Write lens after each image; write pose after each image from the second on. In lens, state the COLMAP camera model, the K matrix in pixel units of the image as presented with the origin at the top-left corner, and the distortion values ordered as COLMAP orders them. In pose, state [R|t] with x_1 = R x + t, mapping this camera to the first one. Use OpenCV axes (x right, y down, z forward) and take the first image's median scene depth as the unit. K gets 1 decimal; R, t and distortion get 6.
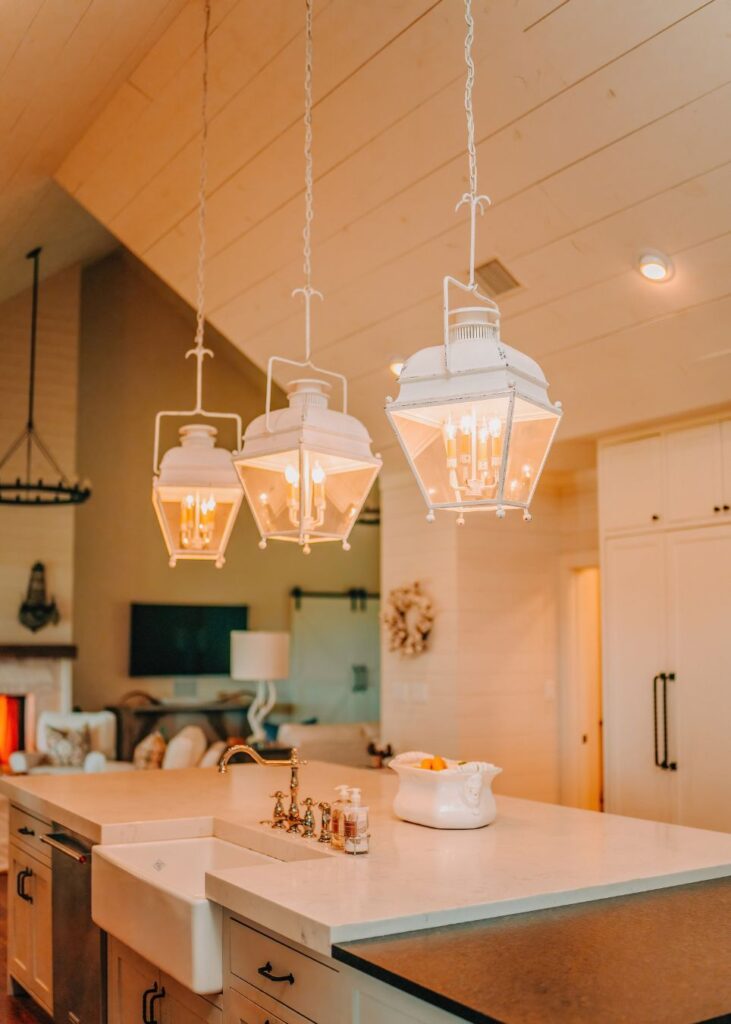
lens RADIAL K [[1202.5, 0, 365.5], [0, 1202.5, 512.0], [0, 0, 1]] dist [-0.133563, -0.020819]
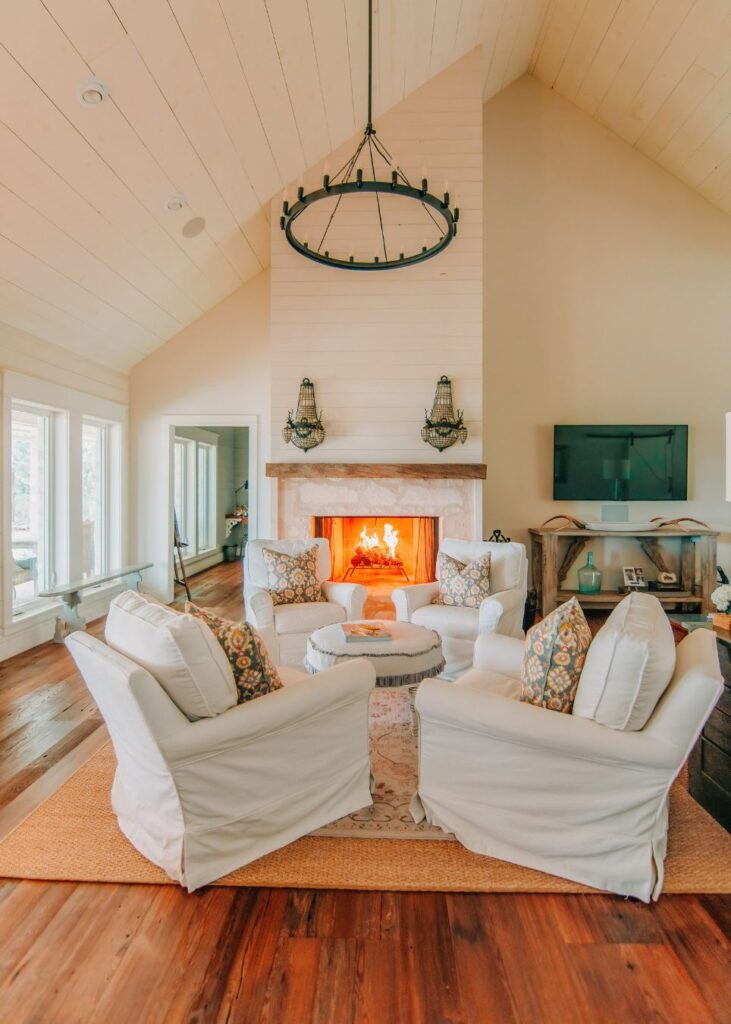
lens RADIAL K [[576.6, 0, 365.1], [0, 576.6, 473.7], [0, 0, 1]] dist [-0.003017, -0.000274]
pose [[0.852543, -0.000557, -0.522657, -0.091303], [0.047068, 0.996018, 0.075715, 0.081451], [0.520534, -0.089151, 0.849174, 0.576260]]
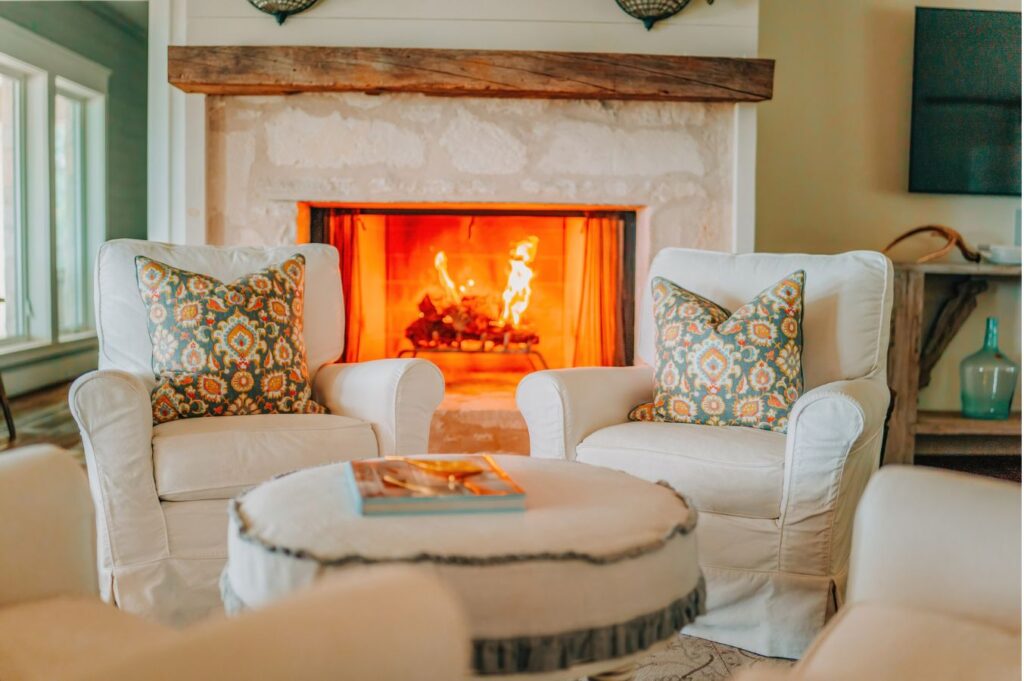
lens RADIAL K [[1112.3, 0, 512.0], [0, 1112.3, 340.5], [0, 0, 1]] dist [-0.117858, -0.007392]
pose [[0.879864, 0.055175, -0.472012, -0.156621], [0.032285, 0.984003, 0.175204, 0.133332], [0.474128, -0.169395, 0.864007, 0.683281]]
